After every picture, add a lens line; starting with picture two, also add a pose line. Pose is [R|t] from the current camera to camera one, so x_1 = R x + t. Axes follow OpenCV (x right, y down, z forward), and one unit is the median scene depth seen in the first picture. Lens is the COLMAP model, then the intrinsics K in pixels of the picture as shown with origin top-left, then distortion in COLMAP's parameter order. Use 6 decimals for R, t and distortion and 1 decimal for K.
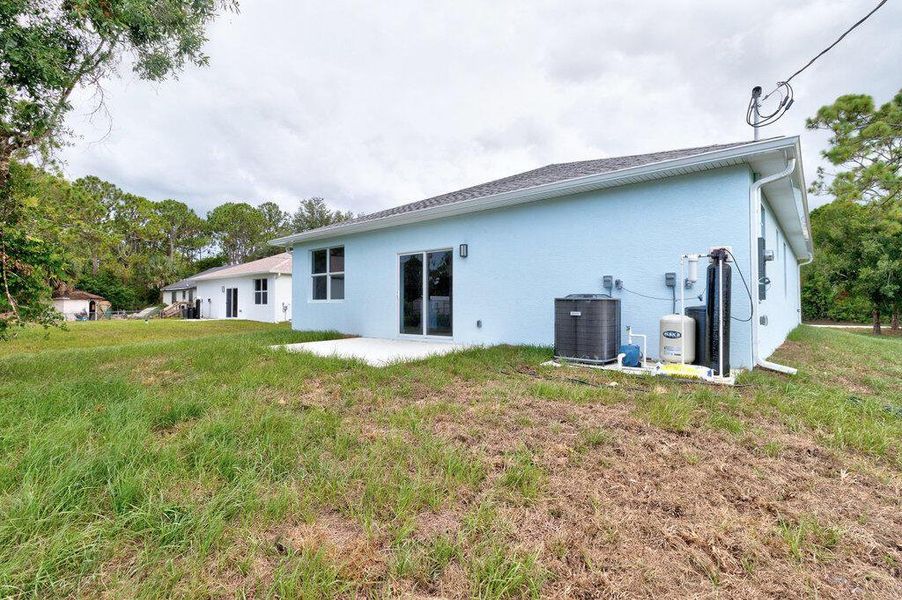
lens RADIAL K [[443.2, 0, 446.6], [0, 443.2, 290.9], [0, 0, 1]] dist [0.011217, 0.000626]
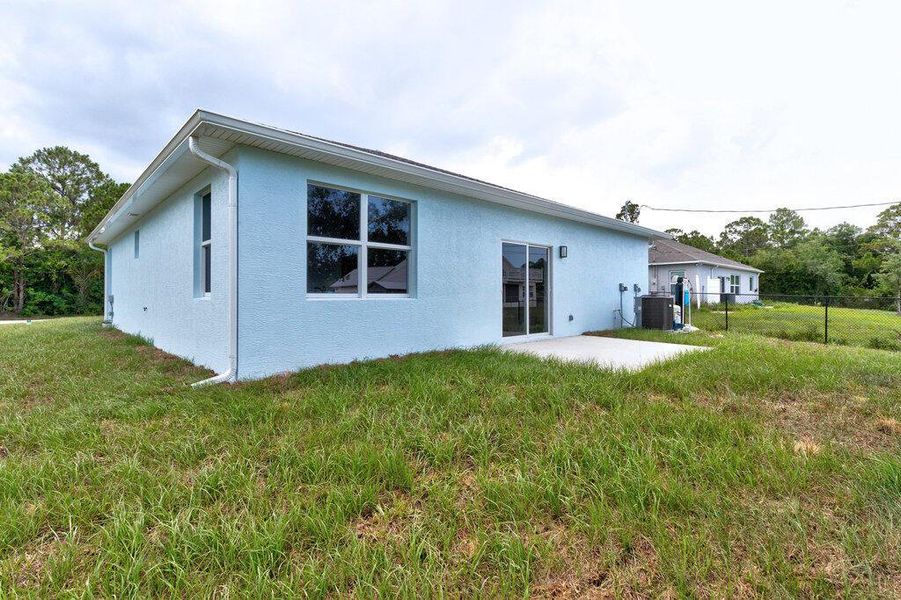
lens RADIAL K [[442.7, 0, 446.1], [0, 442.7, 290.9], [0, 0, 1]] dist [0.011217, 0.000626]
pose [[0.086944, 0.020087, 0.996011, -0.778057], [-0.026337, 0.999494, -0.017858, 0.023596], [-0.995865, -0.024679, 0.087429, 0.863157]]
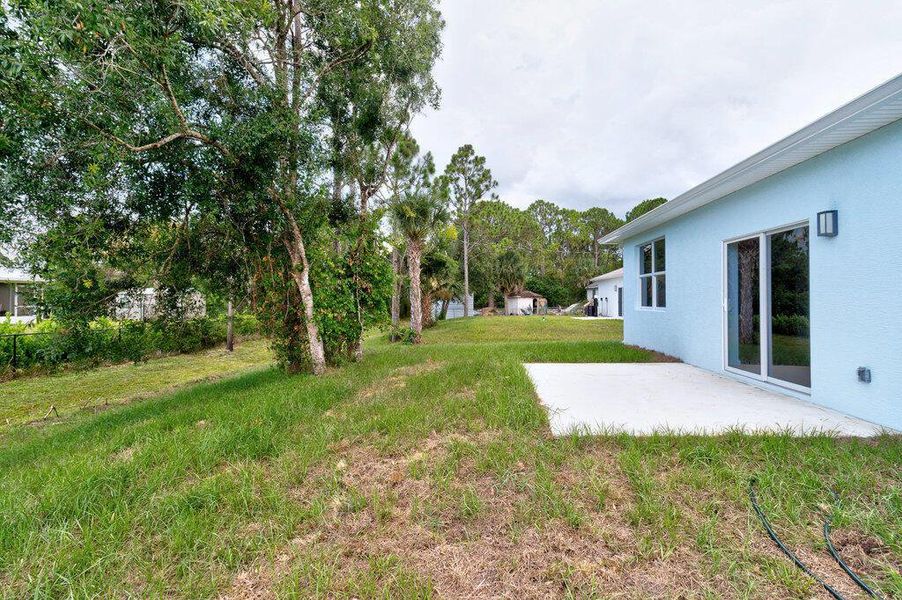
lens RADIAL K [[426.0, 0, 451.0], [0, 426.0, 300.0], [0, 0, 1]] dist [0.003668, 0.000857]
pose [[0.592726, 0.003347, -0.805397, 0.126460], [0.024370, 0.999459, 0.022088, -0.018368], [0.805035, -0.032720, 0.592324, 0.265977]]
